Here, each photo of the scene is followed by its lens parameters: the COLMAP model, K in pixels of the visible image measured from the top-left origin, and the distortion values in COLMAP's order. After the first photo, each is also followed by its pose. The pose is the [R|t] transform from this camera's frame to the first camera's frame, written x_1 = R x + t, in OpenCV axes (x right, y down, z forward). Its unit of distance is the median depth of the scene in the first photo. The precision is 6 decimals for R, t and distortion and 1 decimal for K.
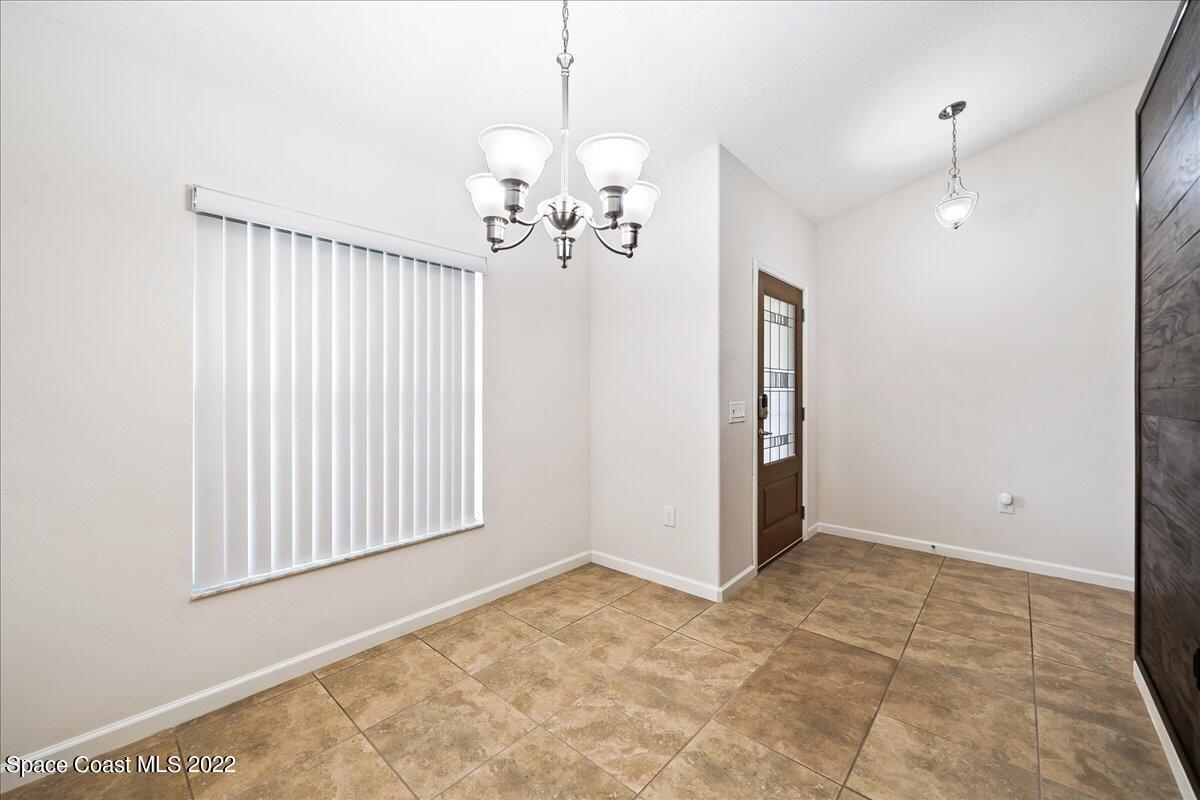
lens RADIAL K [[466.5, 0, 596.6], [0, 466.5, 395.6], [0, 0, 1]] dist [-0.000216, 0.000032]
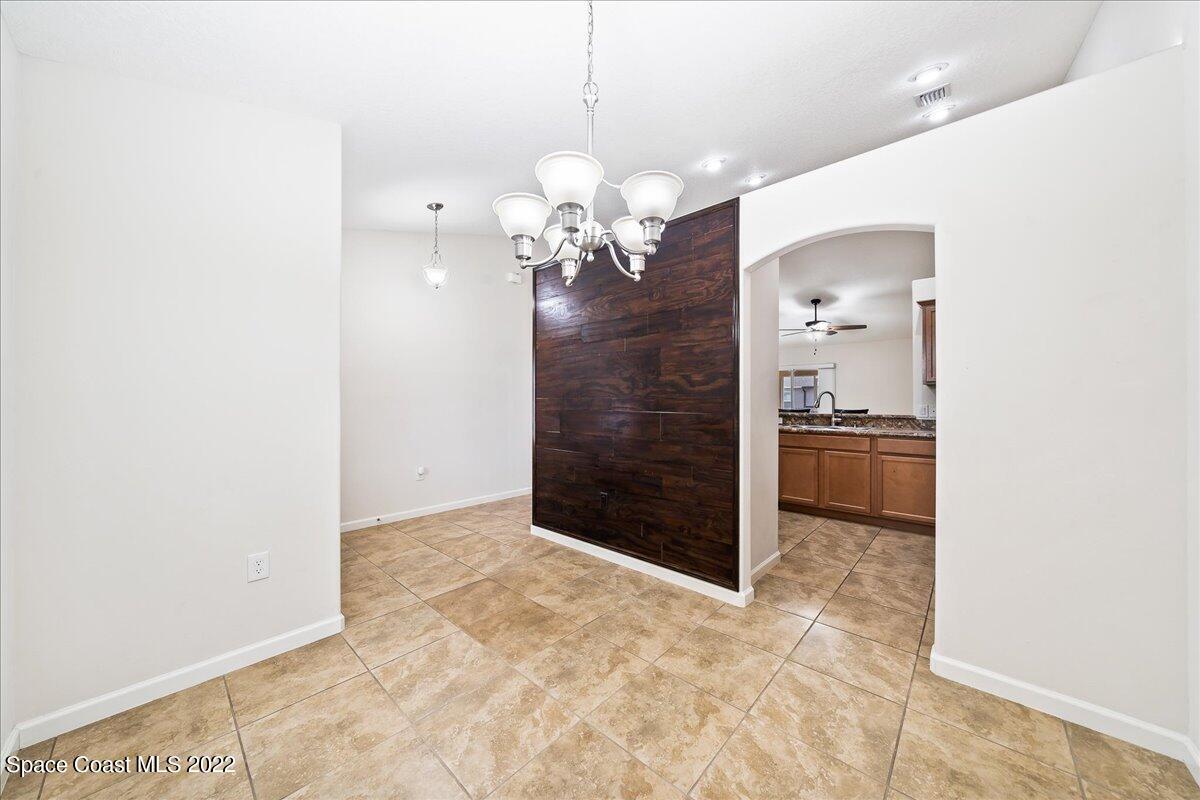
lens RADIAL K [[412.7, 0, 596.8], [0, 412.7, 399.8], [0, 0, 1]] dist [-0.003235, -0.000049]
pose [[0.013633, 0.001612, 0.999906, -0.589445], [0.006754, 0.999976, -0.001704, -0.002202], [-0.999884, 0.006777, 0.013622, 0.540847]]
